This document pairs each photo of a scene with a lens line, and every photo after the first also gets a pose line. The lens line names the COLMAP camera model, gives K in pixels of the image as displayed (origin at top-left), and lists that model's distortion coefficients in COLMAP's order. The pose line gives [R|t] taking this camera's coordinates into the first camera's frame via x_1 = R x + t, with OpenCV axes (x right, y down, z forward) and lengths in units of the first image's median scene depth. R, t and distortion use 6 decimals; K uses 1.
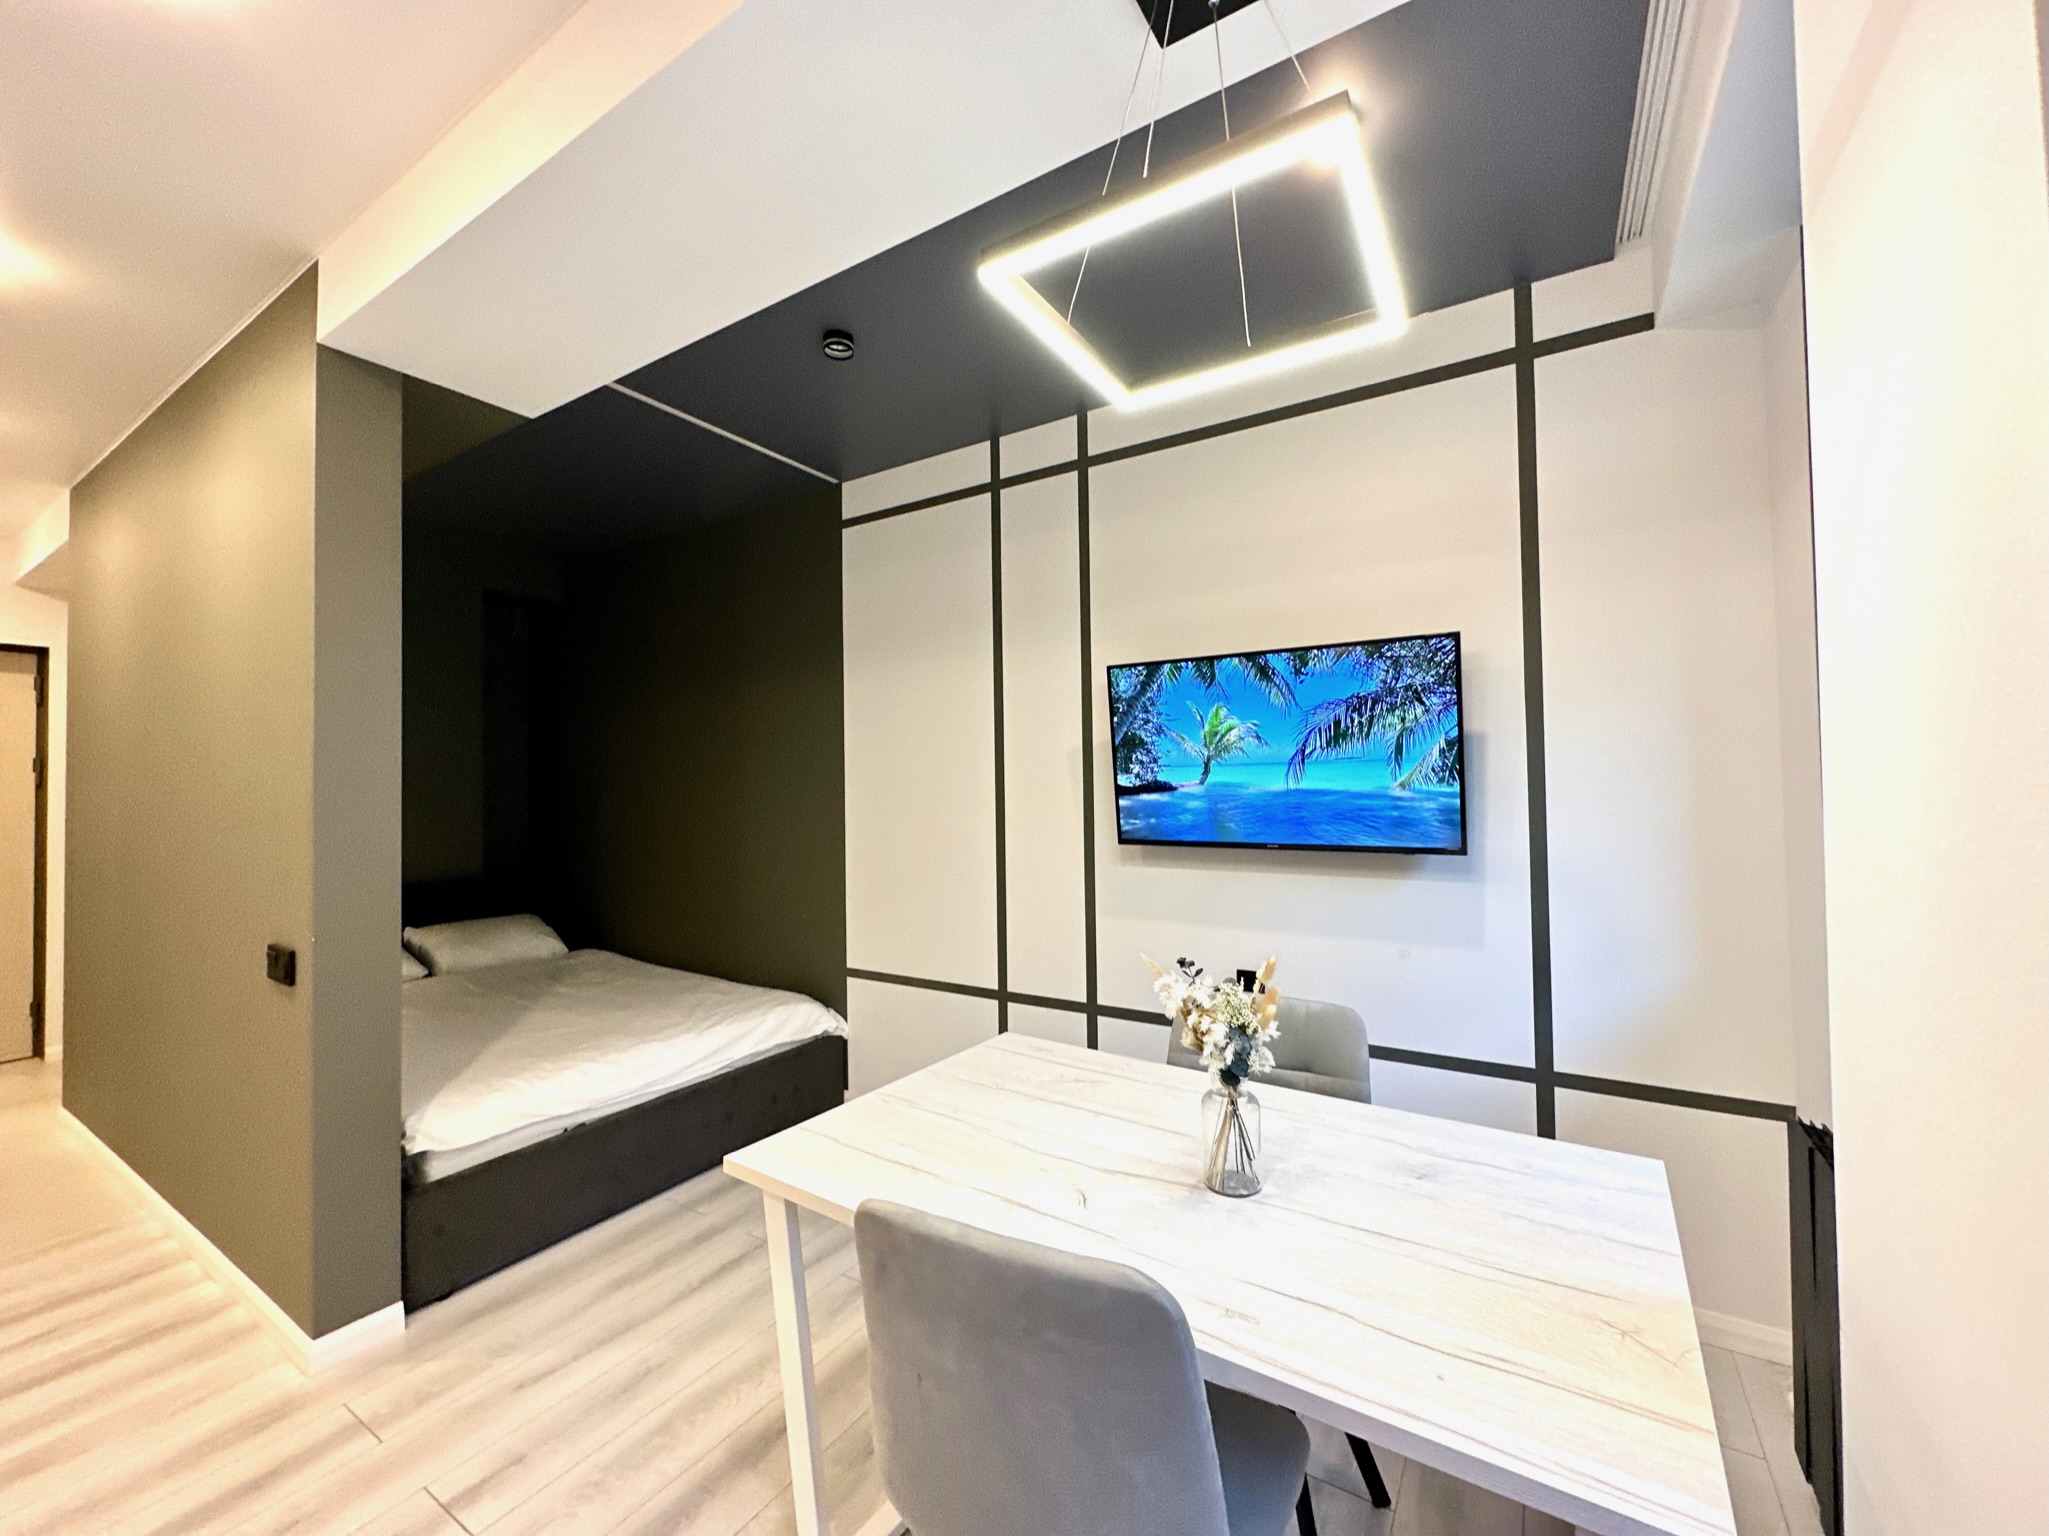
lens RADIAL K [[819.5, 0, 1024.5], [0, 819.5, 768.0], [0, 0, 1]] dist [0.000845, 0.000087]
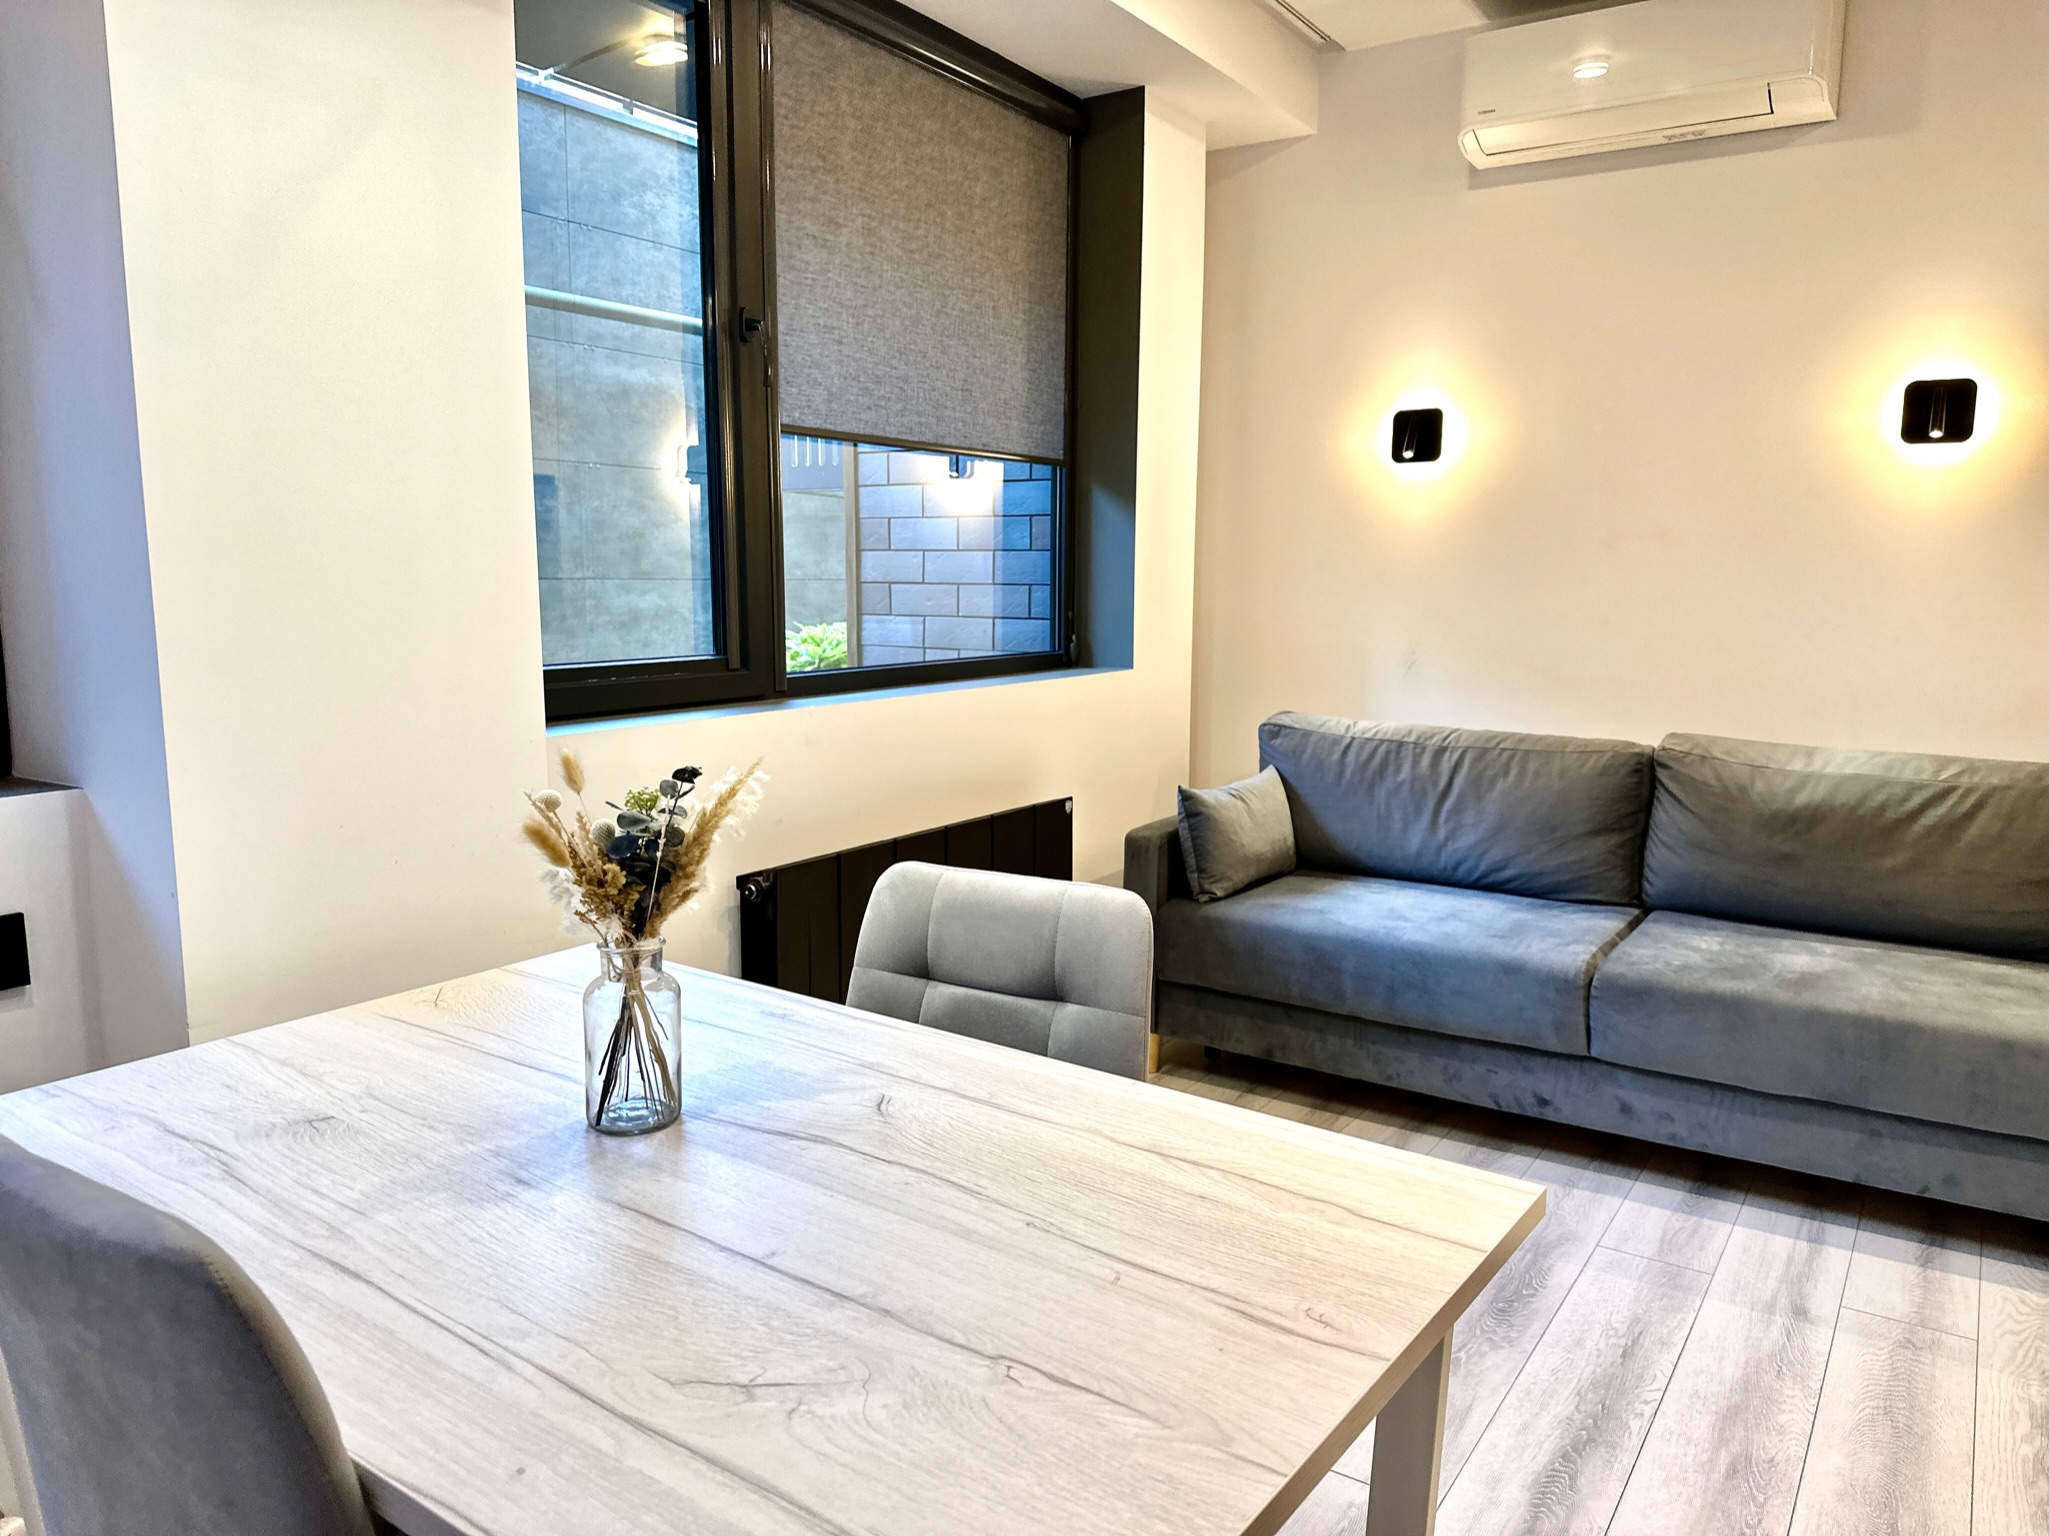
lens RADIAL K [[1457.9, 0, 1024.5], [0, 1457.9, 768.0], [0, 0, 1]] dist [0.033930, -0.066261]
pose [[-0.999790, 0.005522, 0.019723, -0.034000], [0.007916, 0.992316, 0.123479, 0.054276], [-0.018890, 0.123609, -0.992151, 1.006204]]
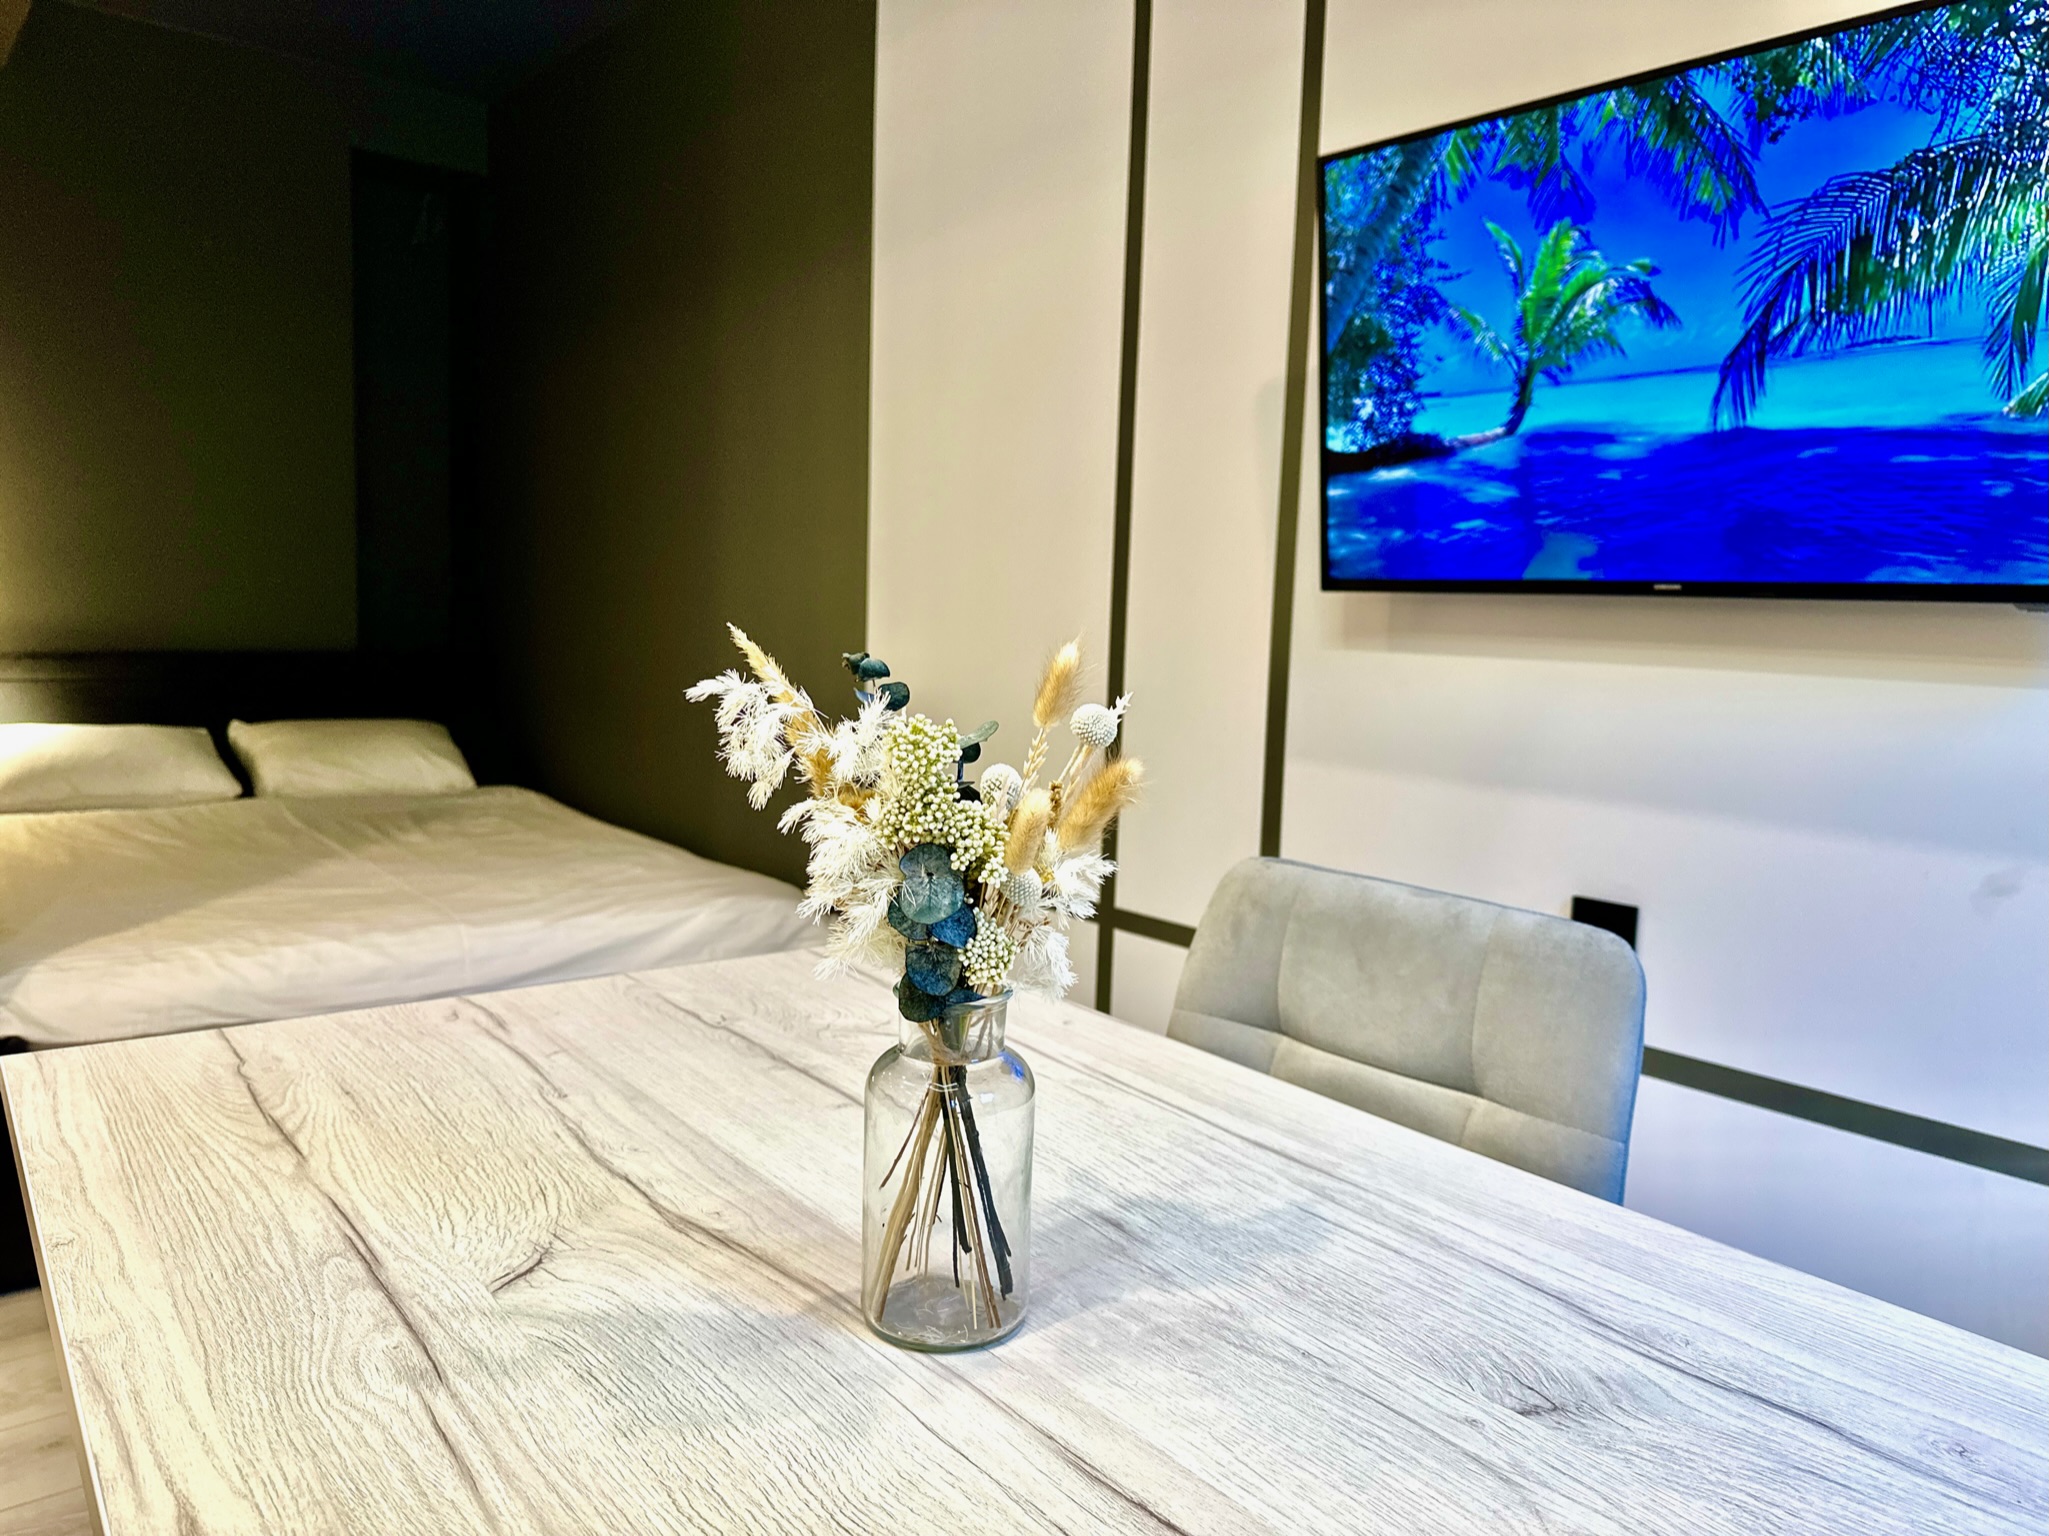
lens RADIAL K [[1457.9, 0, 1024.5], [0, 1457.9, 768.0], [0, 0, 1]] dist [0.033930, -0.066261]
pose [[0.953369, 0.079300, -0.291204, 0.214463], [-0.042028, 0.990346, 0.132096, 0.098444], [0.298868, -0.113697, 0.947497, 0.224196]]
